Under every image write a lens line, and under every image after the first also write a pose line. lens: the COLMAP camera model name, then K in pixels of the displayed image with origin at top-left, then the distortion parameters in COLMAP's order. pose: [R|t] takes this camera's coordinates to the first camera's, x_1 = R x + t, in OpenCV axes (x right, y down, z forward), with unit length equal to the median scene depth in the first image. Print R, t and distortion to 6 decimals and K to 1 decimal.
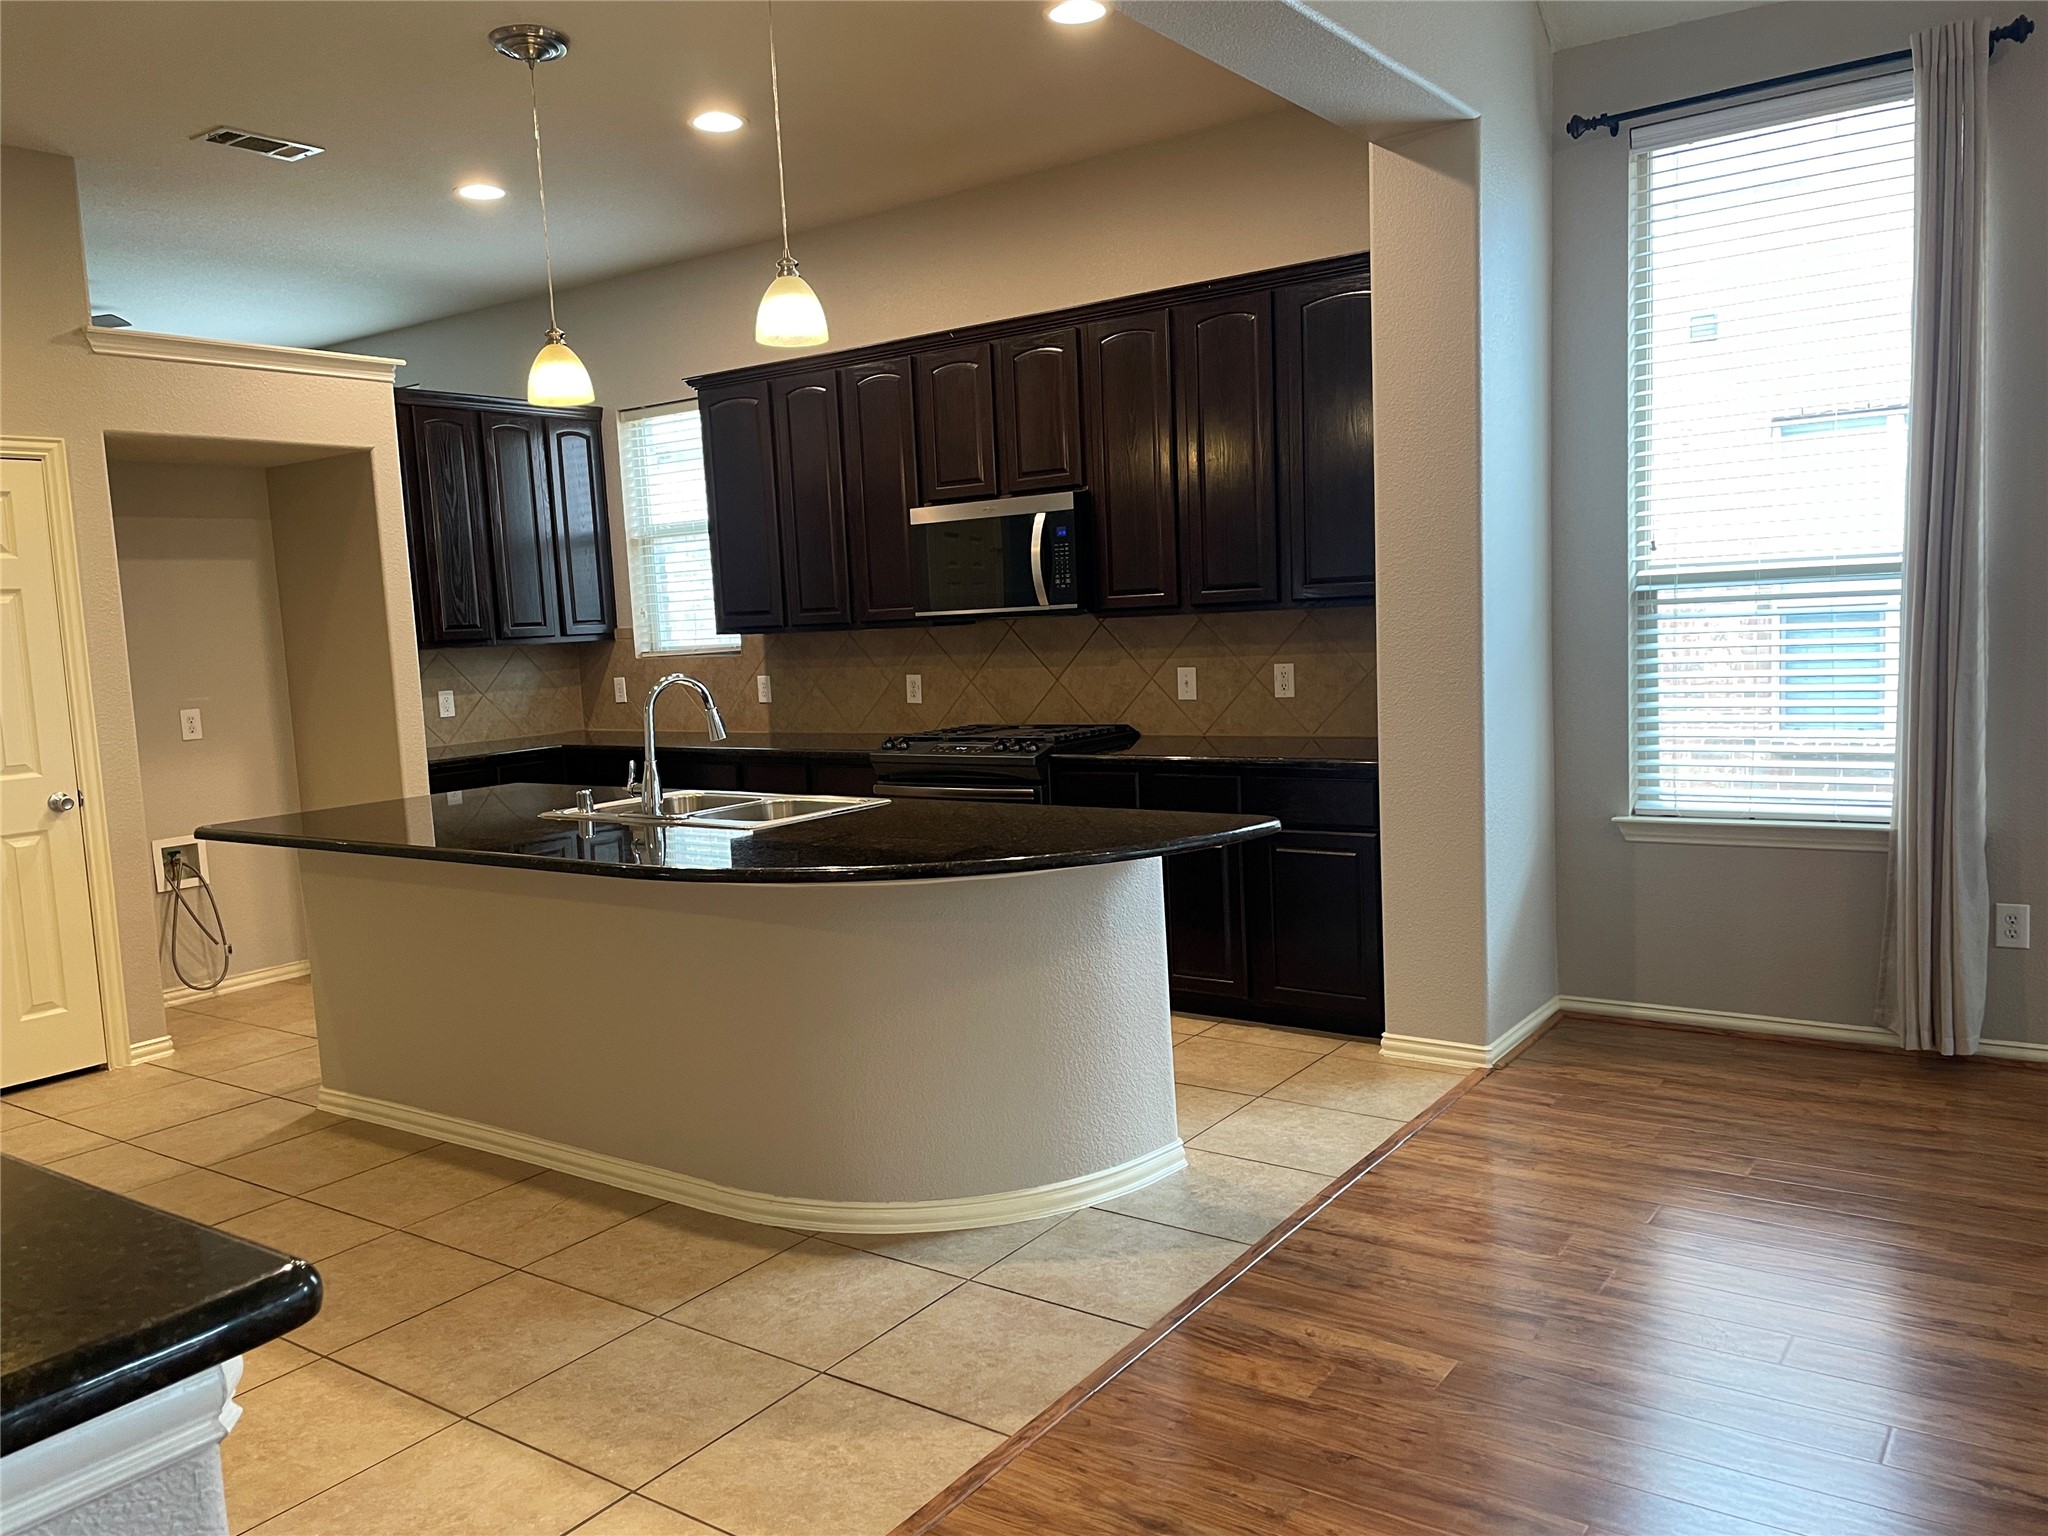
lens RADIAL K [[1536.3, 0, 1006.5], [0, 1536.3, 776.0], [0, 0, 1]] dist [0.088226, -0.110529]
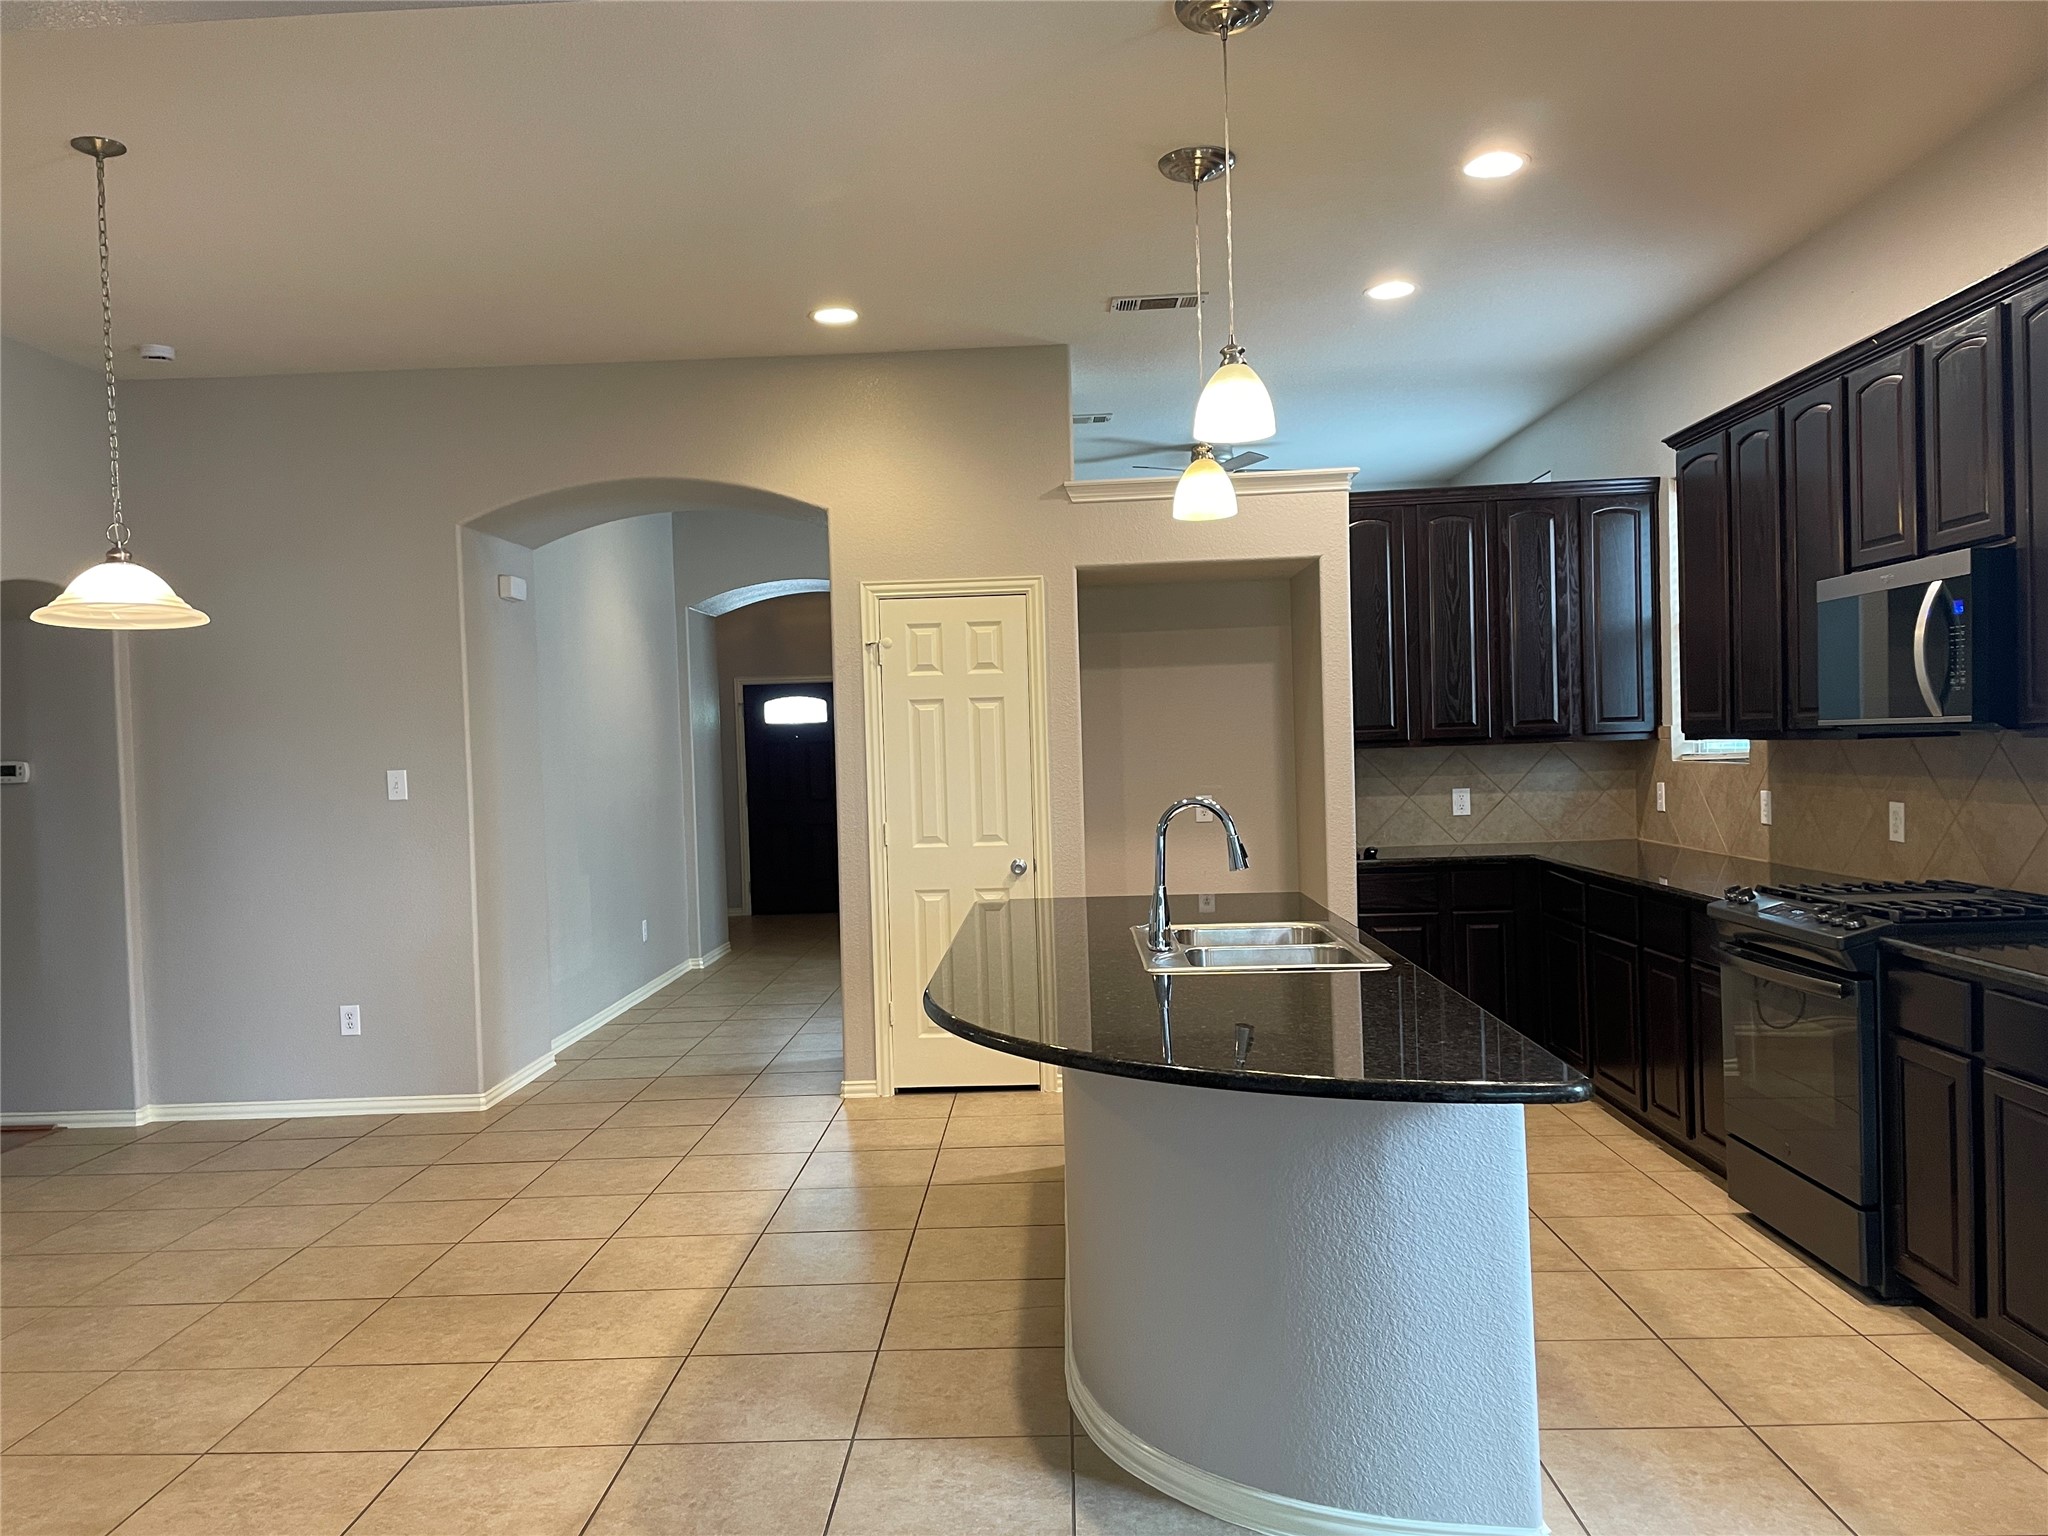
lens RADIAL K [[1536.3, 0, 1004.2], [0, 1536.3, 786.9], [0, 0, 1]] dist [0.088226, -0.110529]
pose [[0.557034, 0.053254, -0.828780, 0.377017], [-0.082404, 0.996561, 0.008650, -0.053560], [0.826391, 0.063476, 0.559507, 0.284917]]
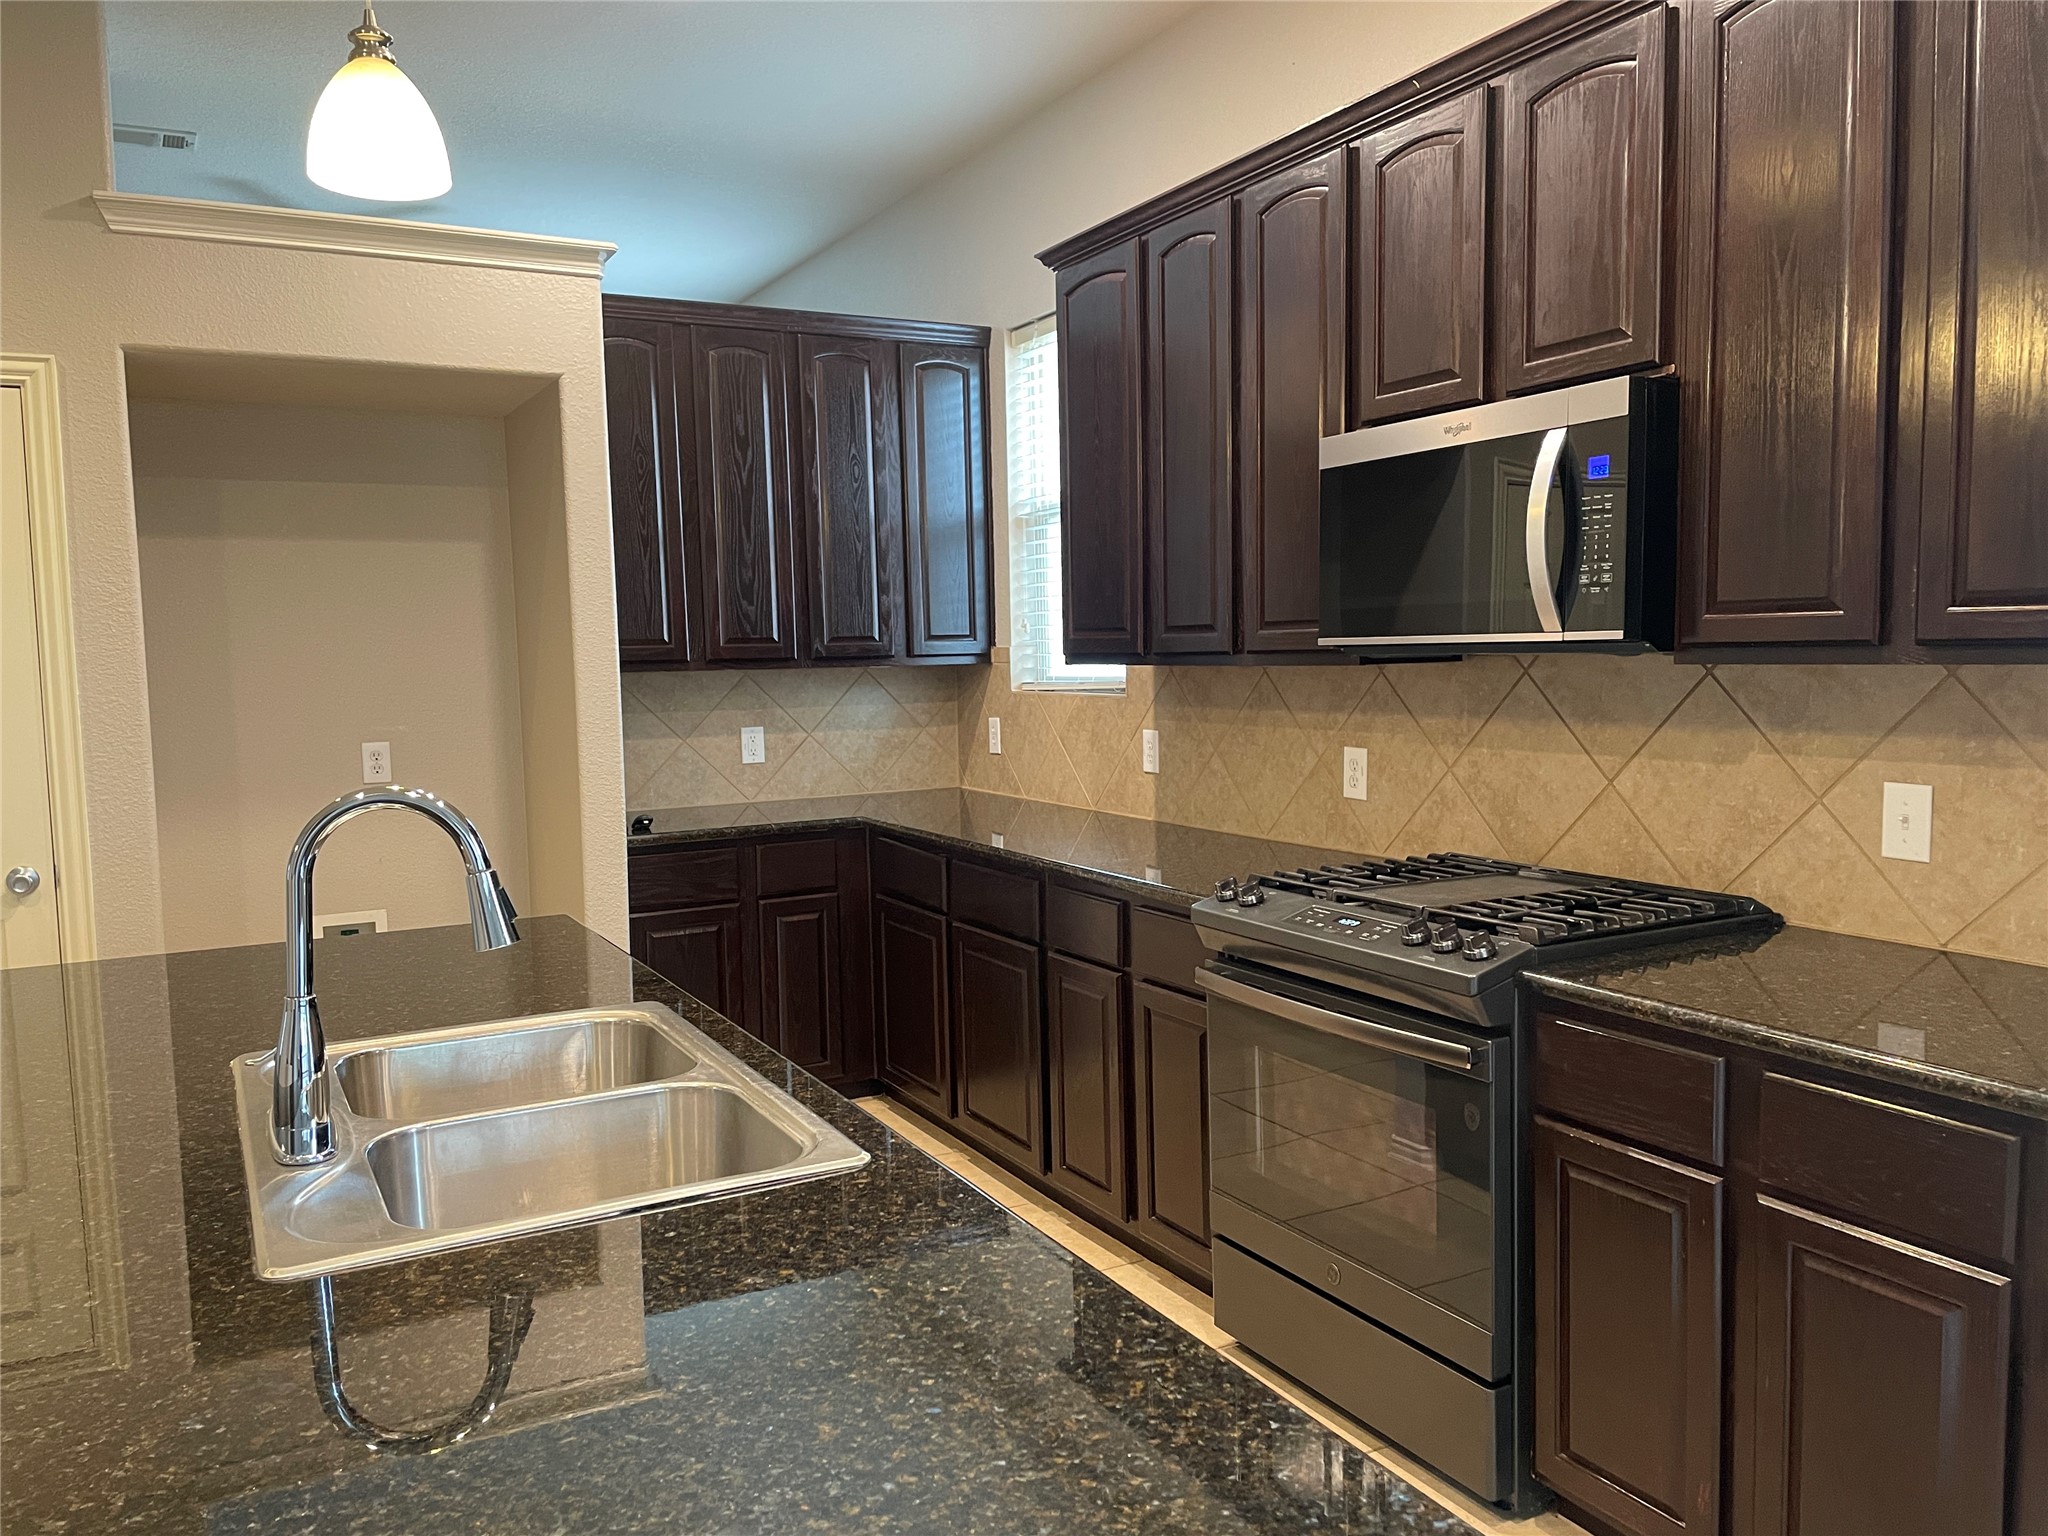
lens RADIAL K [[1536.3, 0, 1033.2], [0, 1536.3, 781.9], [0, 0, 1]] dist [0.088226, -0.110529]
pose [[0.903439, 0.067909, -0.423304, 0.085388], [-0.068496, 0.997555, 0.013847, -0.063688], [0.423209, 0.016485, 0.905882, 0.529589]]
